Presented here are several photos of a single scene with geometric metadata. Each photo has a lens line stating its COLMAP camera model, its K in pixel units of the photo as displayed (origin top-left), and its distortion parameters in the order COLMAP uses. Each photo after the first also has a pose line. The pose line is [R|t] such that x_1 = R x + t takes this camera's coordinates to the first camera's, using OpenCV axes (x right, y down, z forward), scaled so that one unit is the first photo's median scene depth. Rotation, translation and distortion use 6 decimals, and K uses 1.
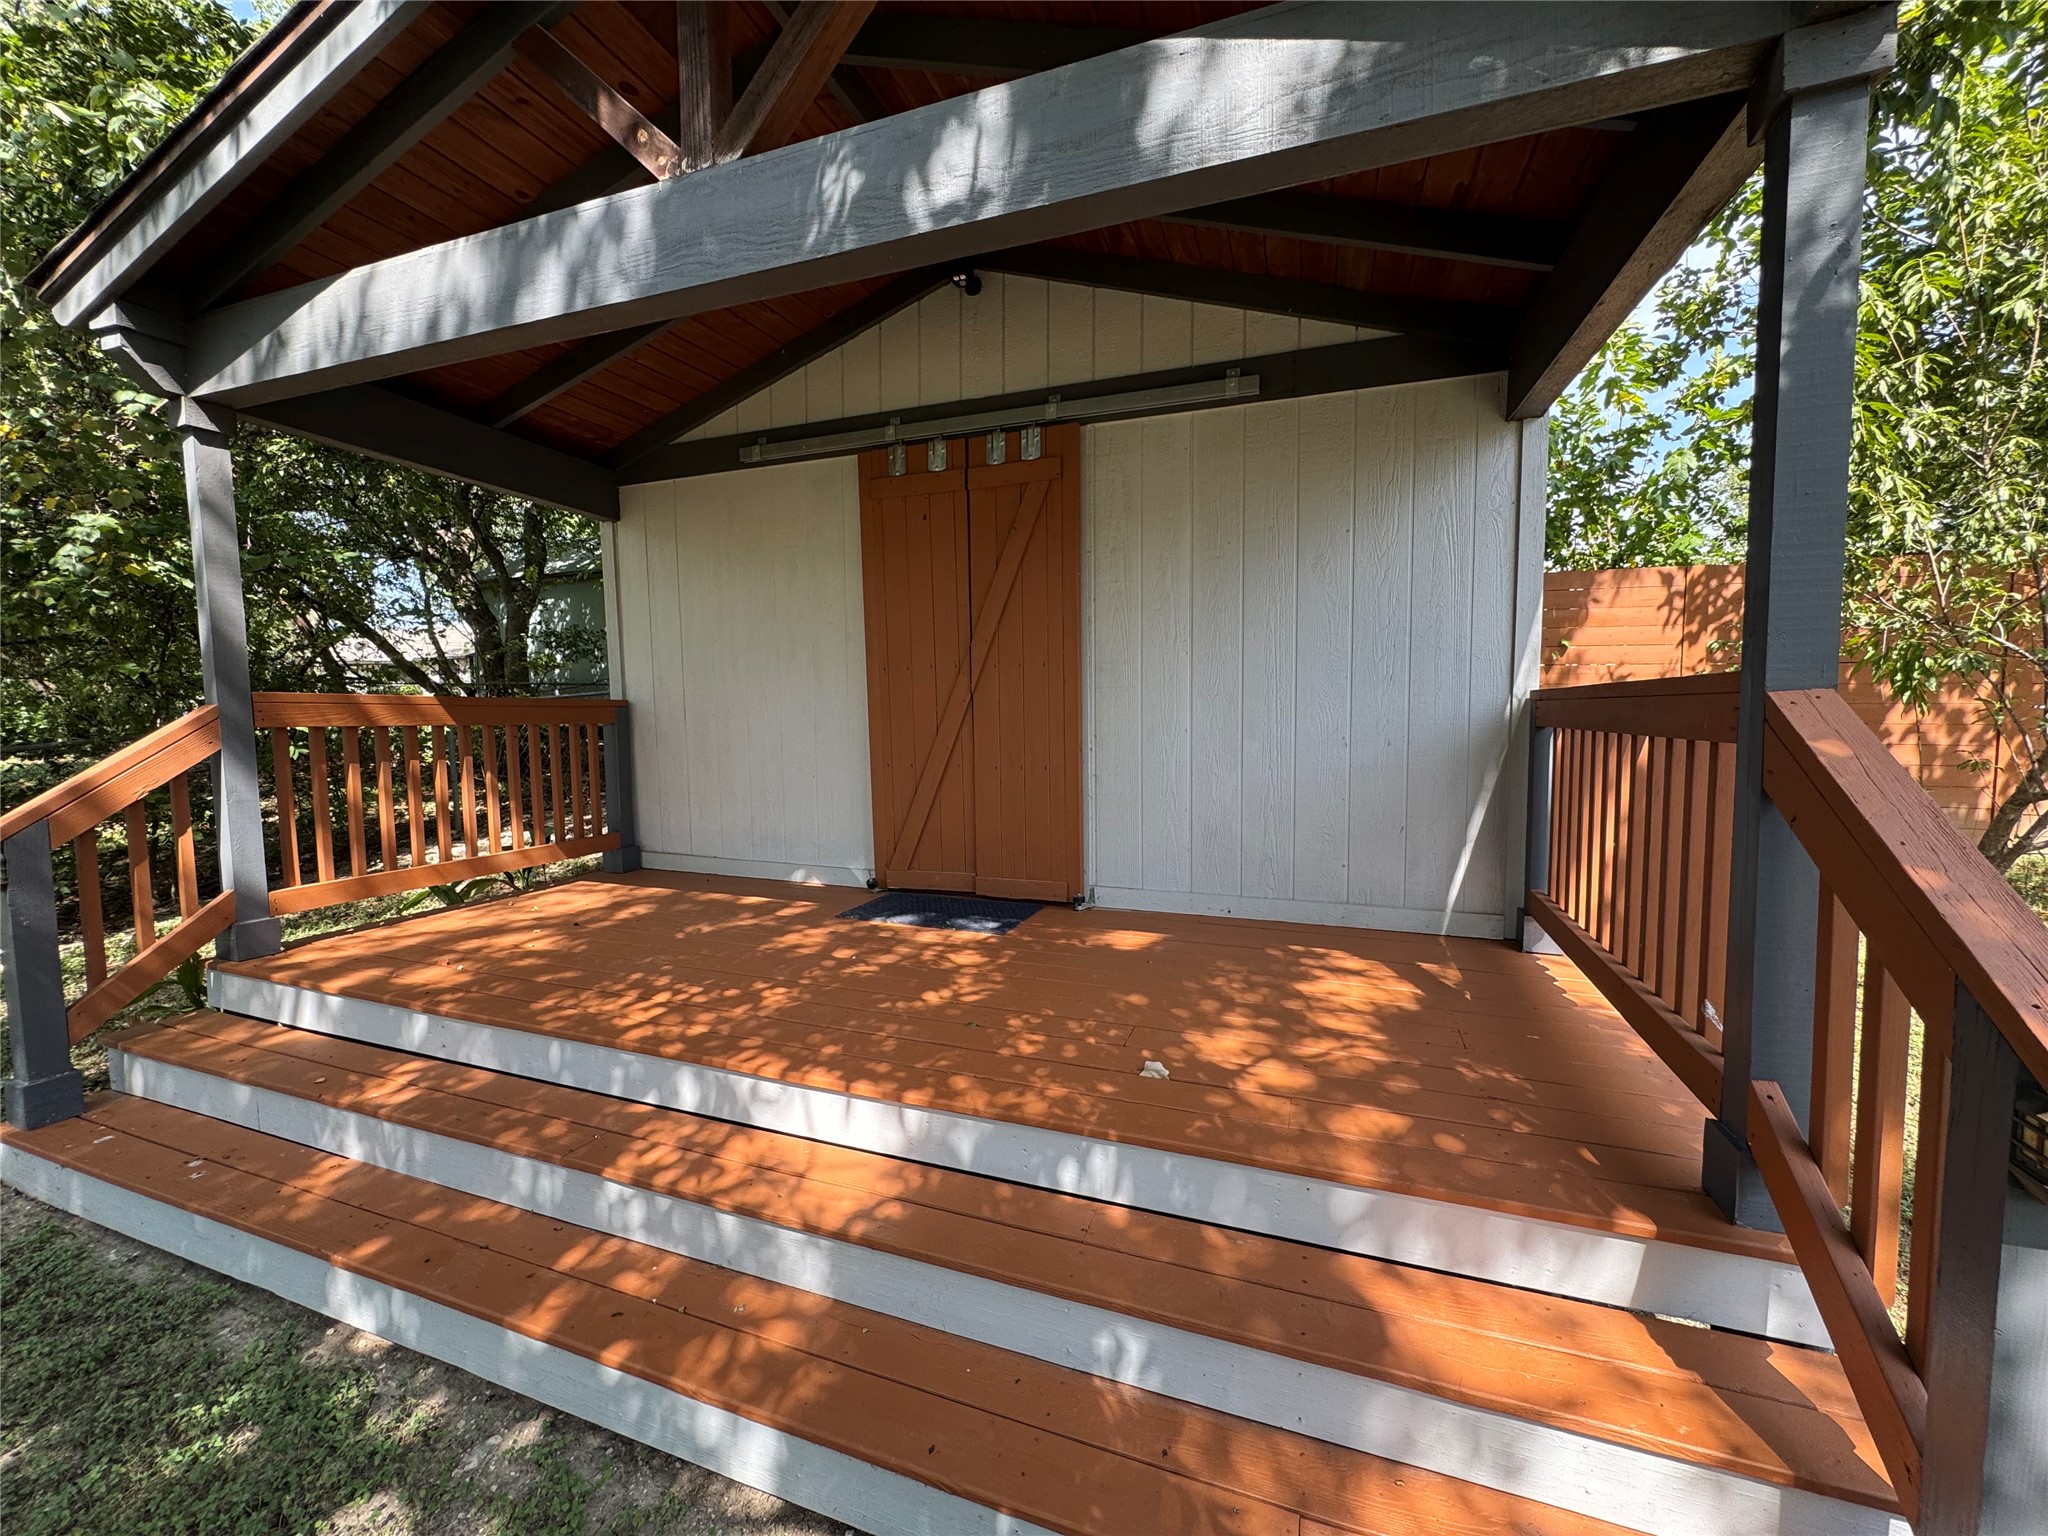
lens RADIAL K [[827.6, 0, 1024.3], [0, 827.6, 773.1], [0, 0, 1]] dist [-0.002189, -0.000317]
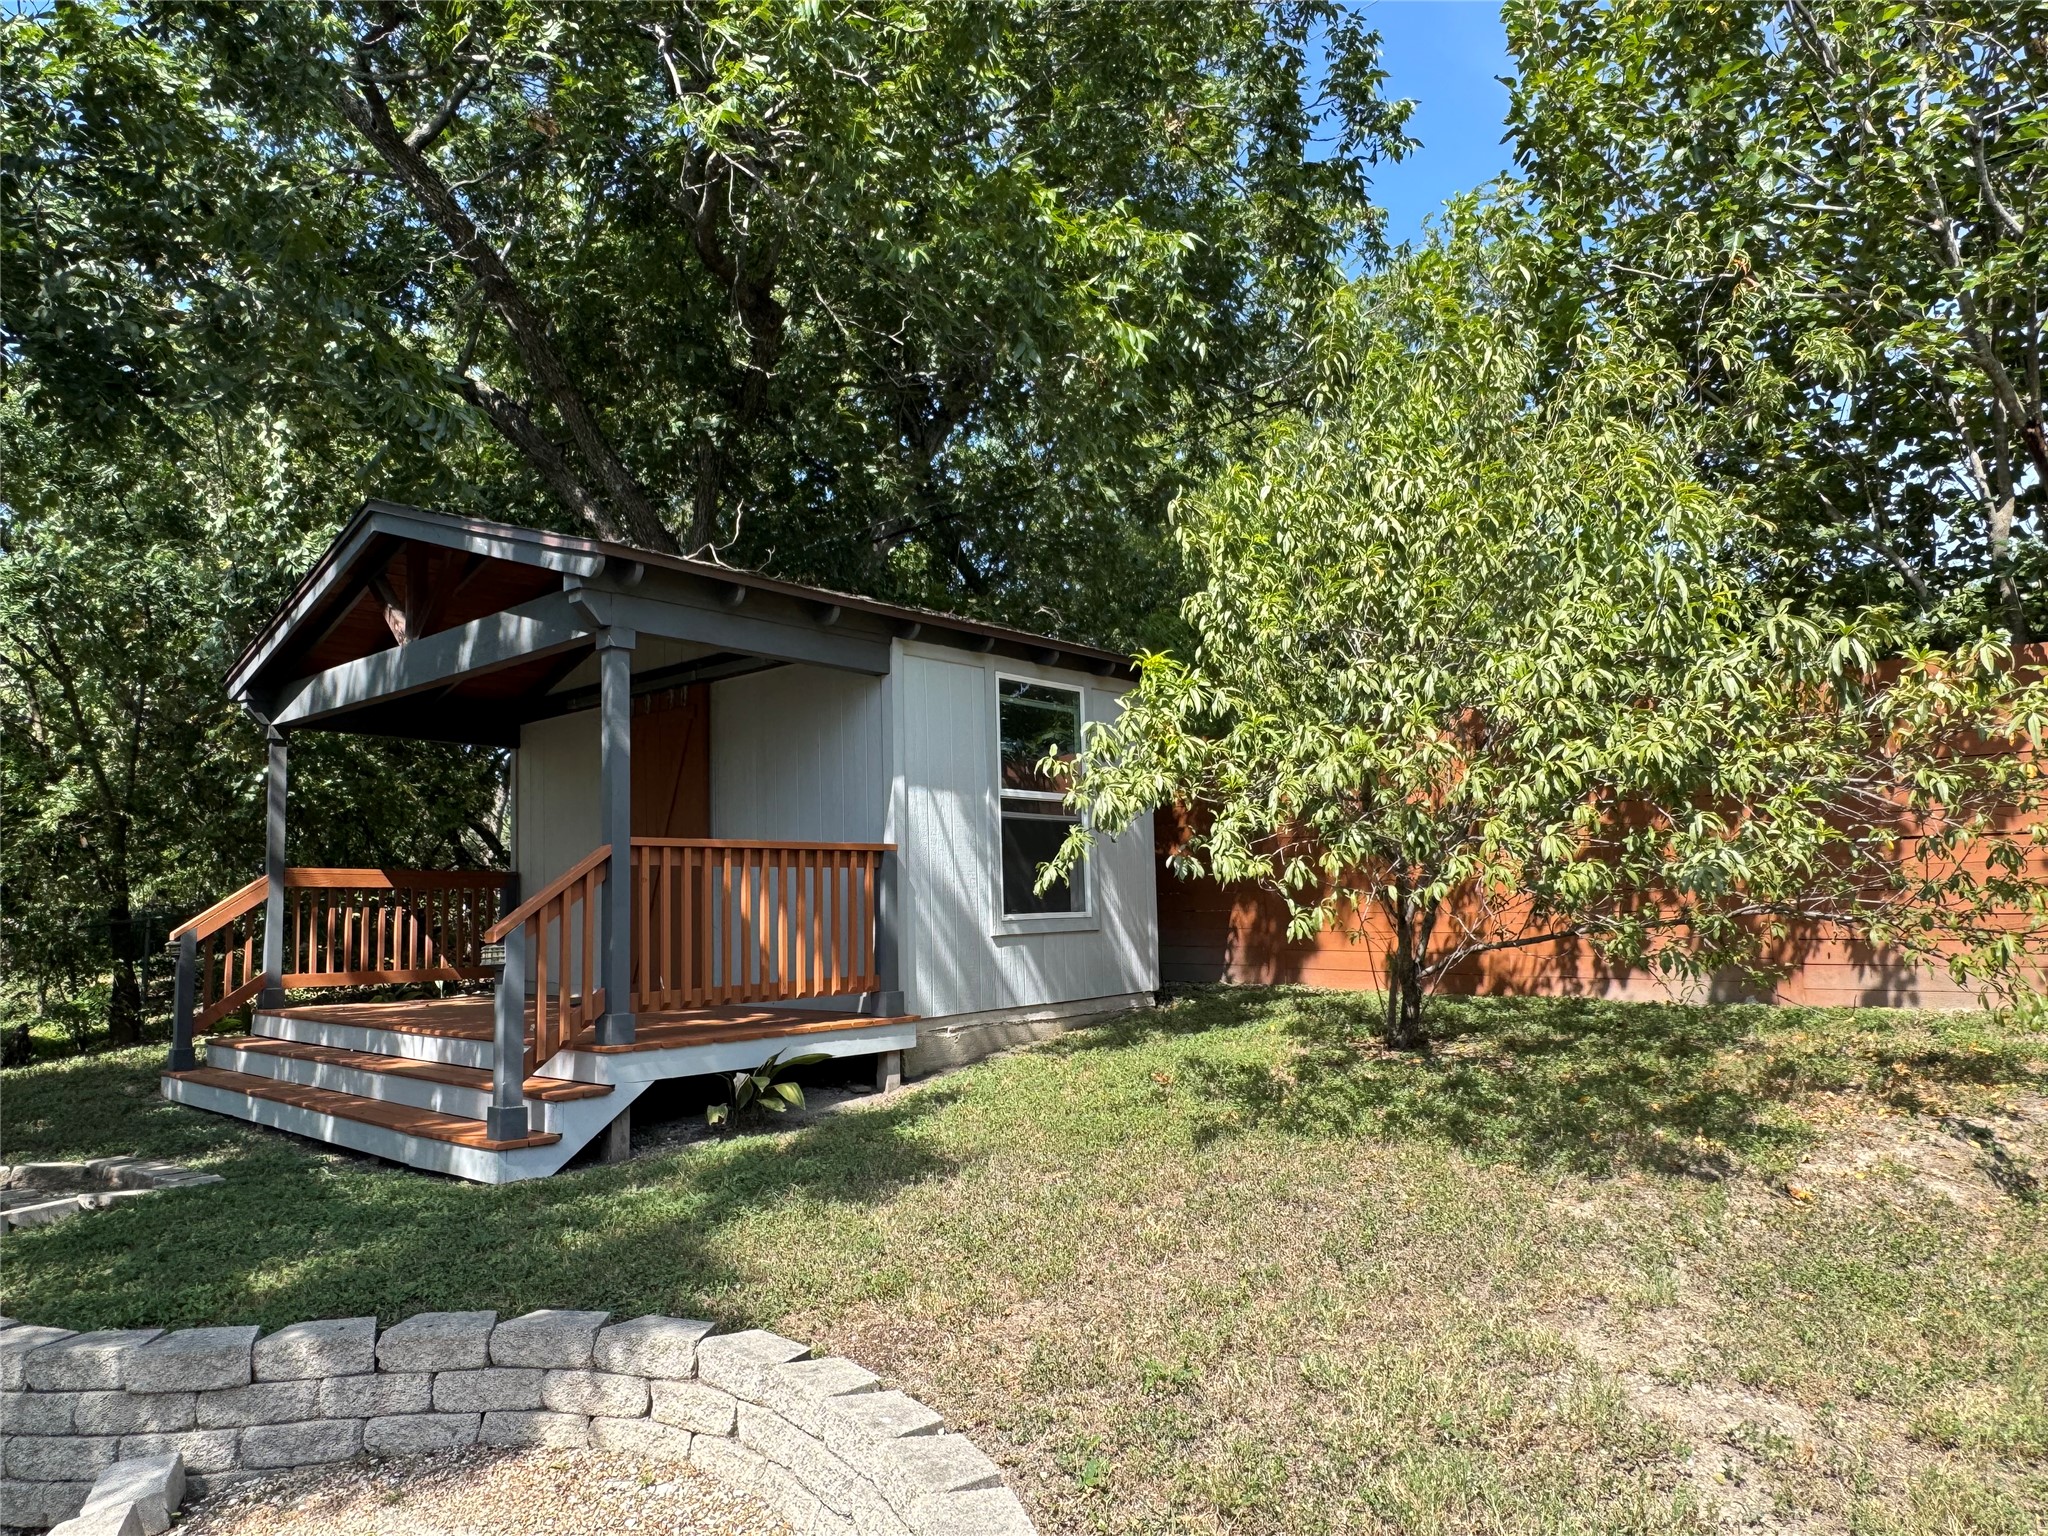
lens RADIAL K [[1363.7, 0, 1023.7], [0, 1363.7, 766.1], [0, 0, 1]] dist [0.000247, -0.000049]
pose [[0.926834, -0.059197, -0.370775, 1.847555], [-0.005968, 0.985046, -0.172187, 0.201616], [0.375424, 0.161801, 0.912621, -1.288377]]
